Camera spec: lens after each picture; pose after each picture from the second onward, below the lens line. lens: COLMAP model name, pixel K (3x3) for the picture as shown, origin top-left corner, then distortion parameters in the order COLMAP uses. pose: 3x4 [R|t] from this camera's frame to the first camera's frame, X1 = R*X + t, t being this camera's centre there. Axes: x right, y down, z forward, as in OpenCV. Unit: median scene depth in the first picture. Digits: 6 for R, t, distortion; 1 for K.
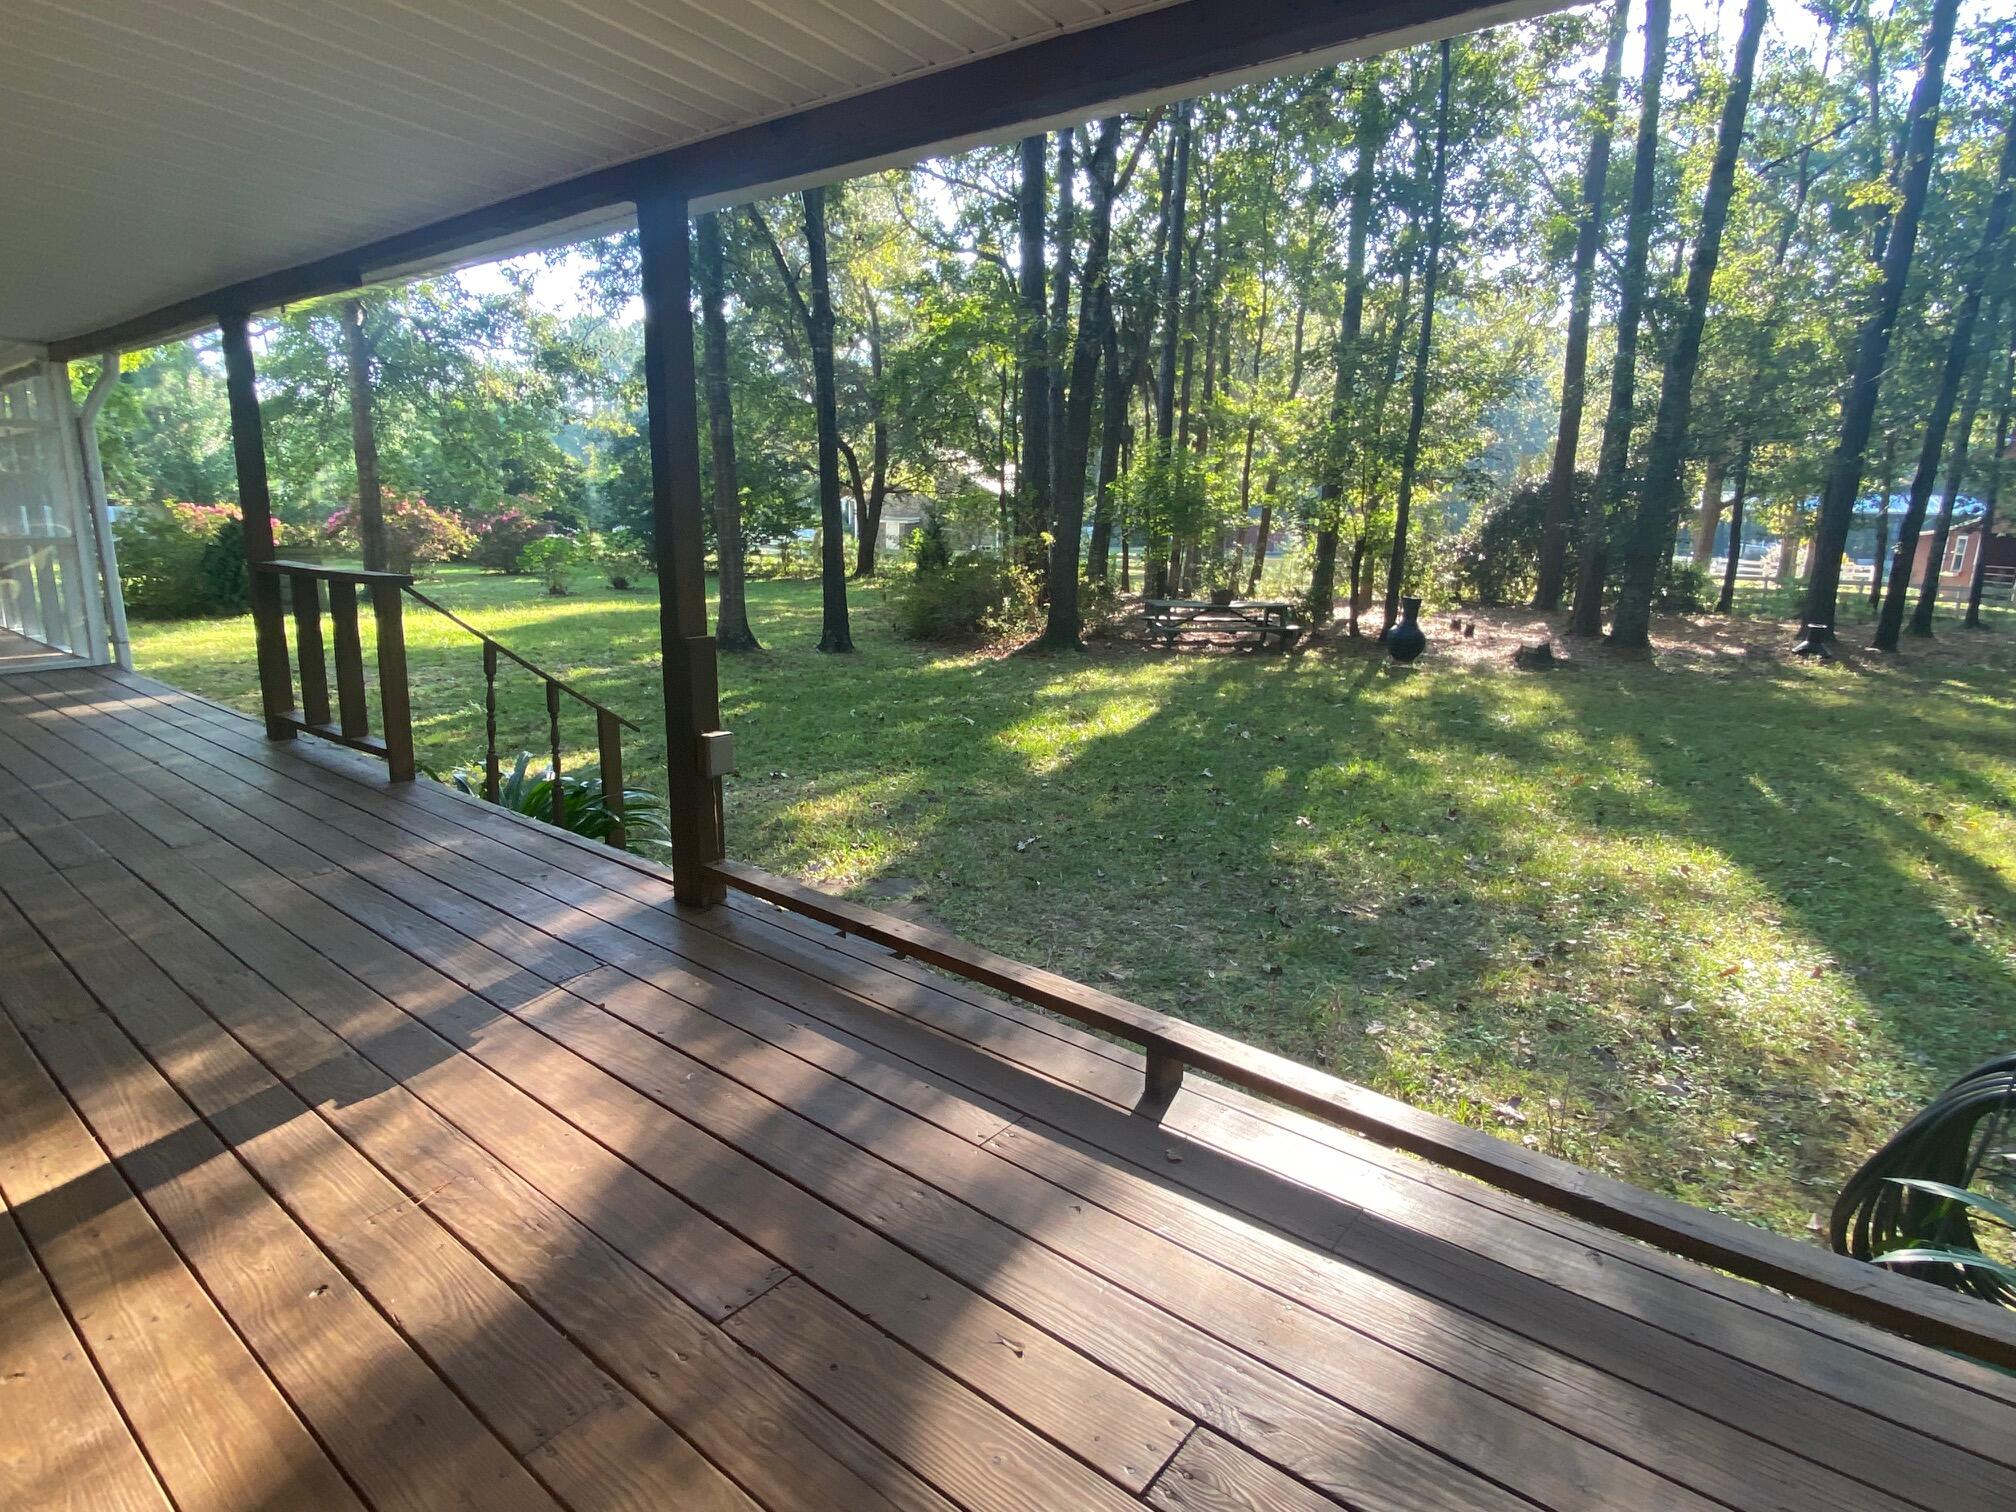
lens RADIAL K [[1039.8, 0, 1008.0], [0, 1039.8, 756.0], [0, 0, 1]] dist [0.000395, -0.000703]
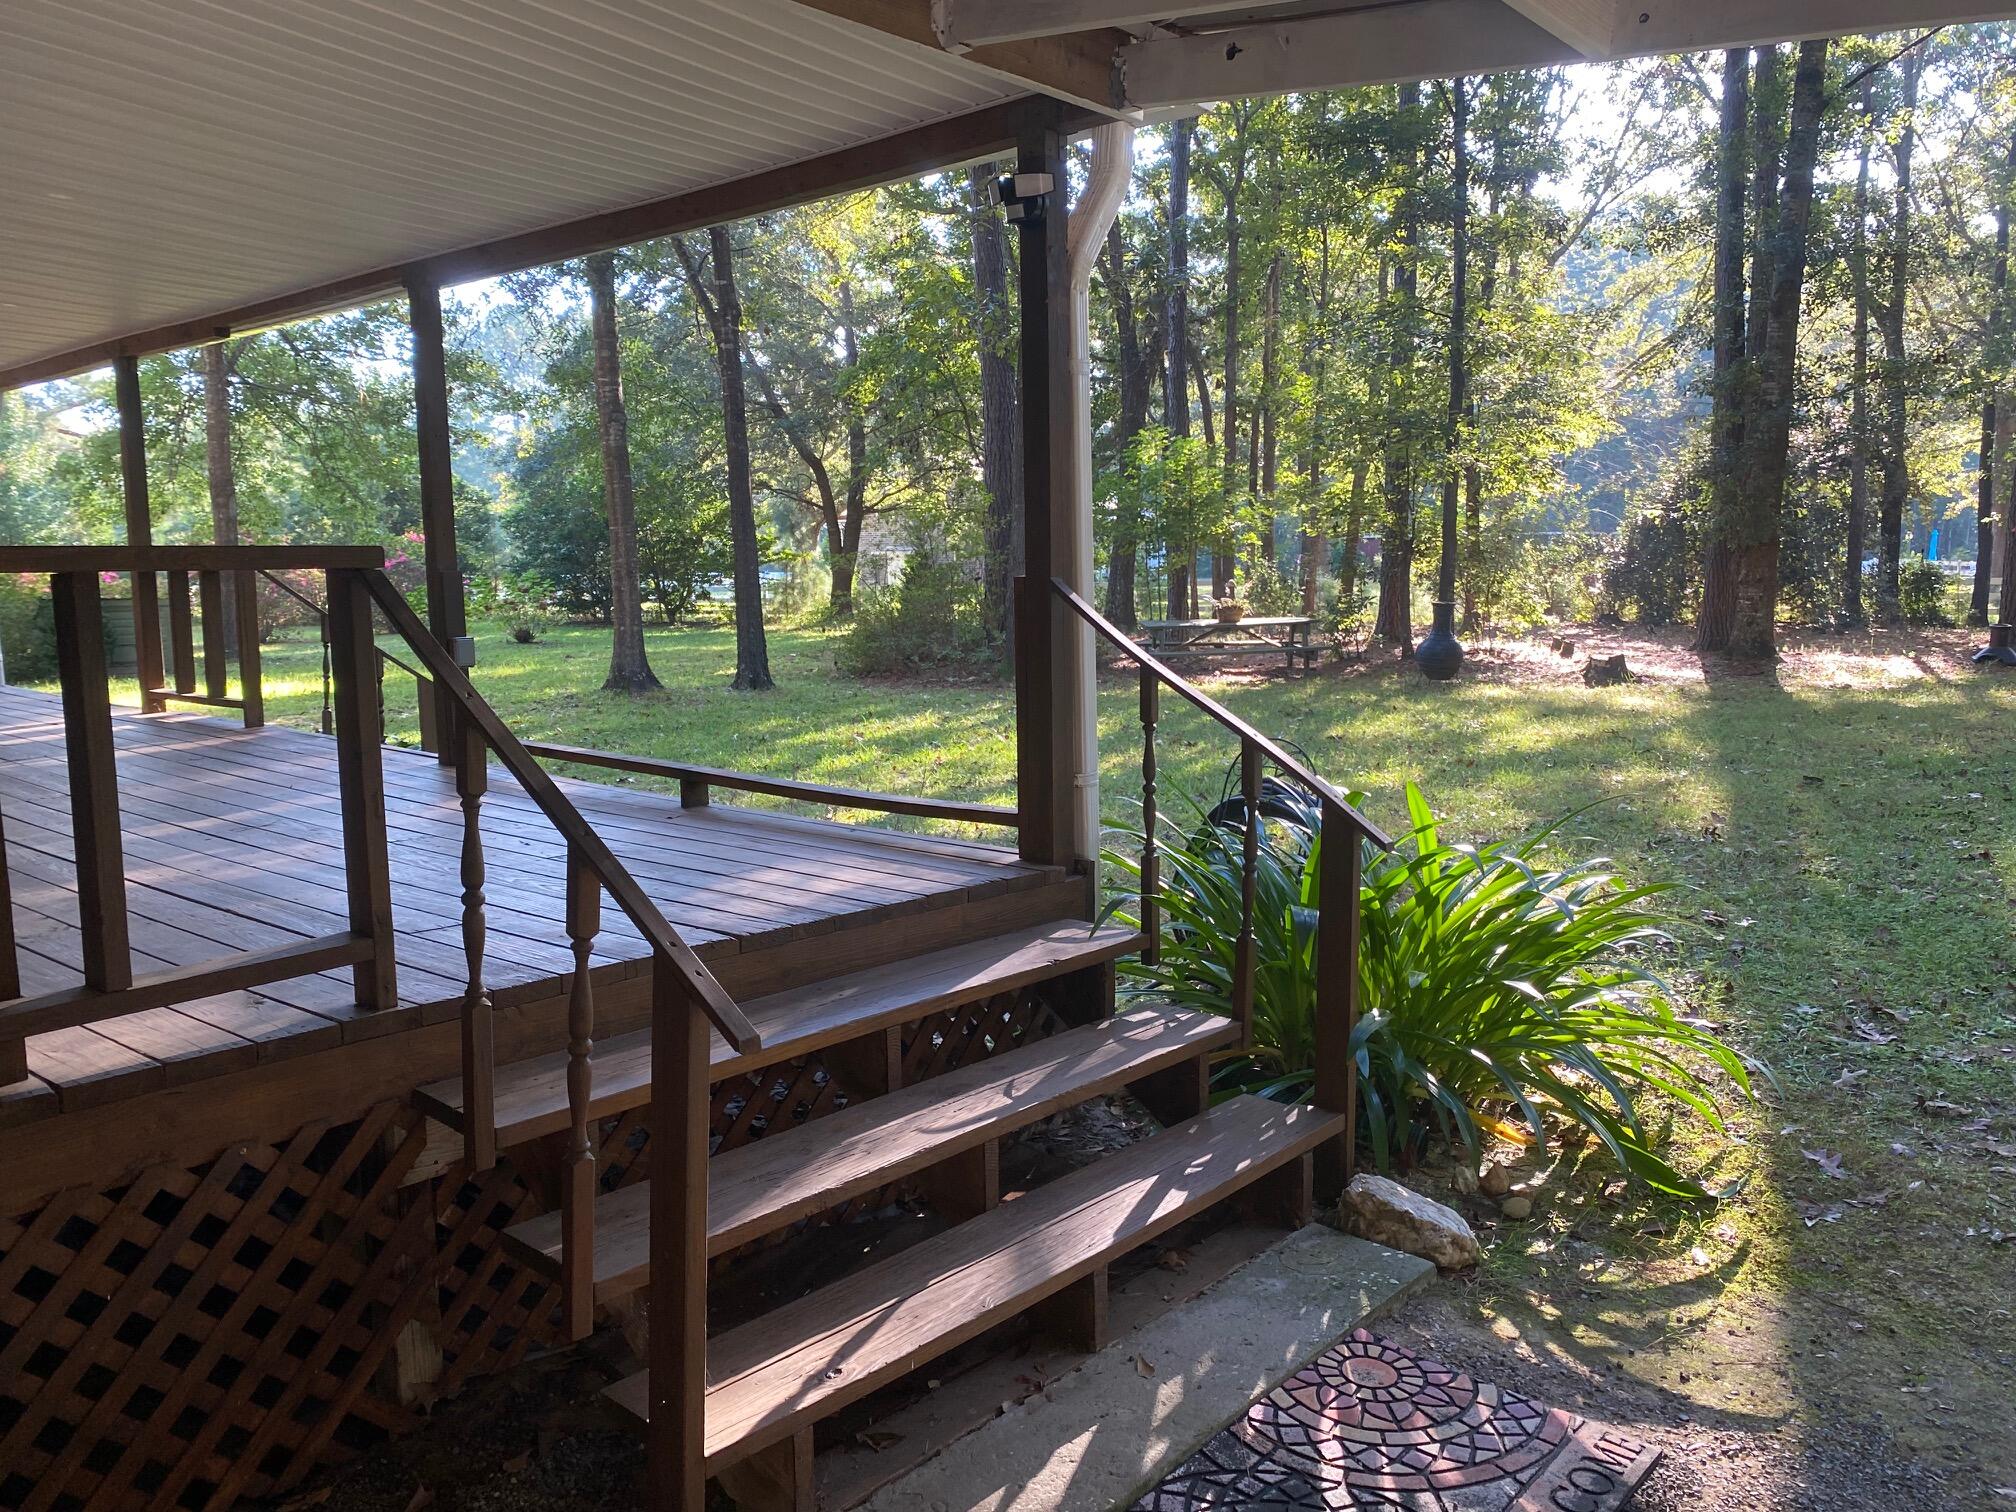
lens RADIAL K [[1489.5, 0, 1008.0], [0, 1489.5, 756.0], [0, 0, 1]] dist [0.004429, 0.005726]
pose [[0.997647, -0.030786, -0.061254, 0.070259], [0.025194, 0.995617, -0.090065, 0.041276], [0.063758, 0.088310, 0.994050, -0.118007]]
